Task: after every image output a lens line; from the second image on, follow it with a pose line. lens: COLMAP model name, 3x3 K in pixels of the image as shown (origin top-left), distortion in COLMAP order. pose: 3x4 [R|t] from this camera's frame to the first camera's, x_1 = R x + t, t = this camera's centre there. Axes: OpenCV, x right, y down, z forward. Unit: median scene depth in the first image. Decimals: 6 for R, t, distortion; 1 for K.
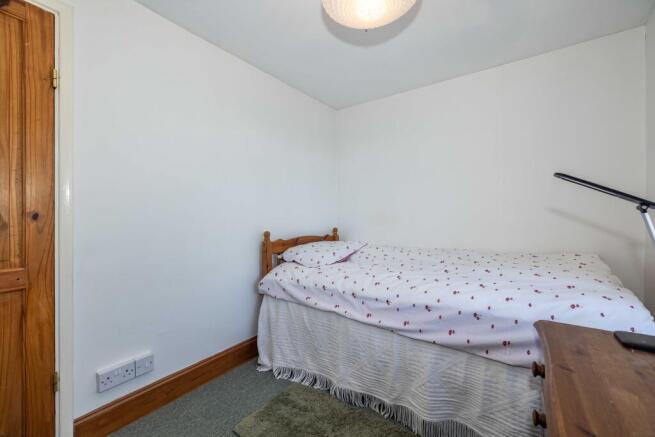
lens RADIAL K [[273.8, 0, 325.8], [0, 273.8, 214.4], [0, 0, 1]] dist [-0.001967, -0.000182]
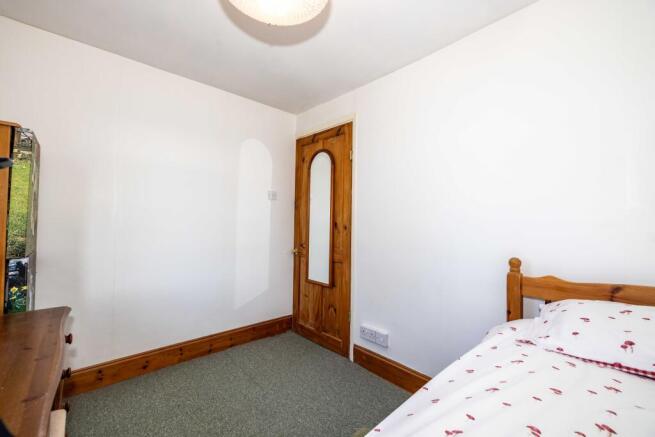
lens RADIAL K [[273.8, 0, 326.5], [0, 273.8, 218.4], [0, 0, 1]] dist [-0.001967, -0.000182]
pose [[-0.209017, -0.022095, -0.977662, 0.624531], [-0.019543, 0.999639, -0.018413, -0.013668], [0.977717, 0.015258, -0.209373, 0.861164]]
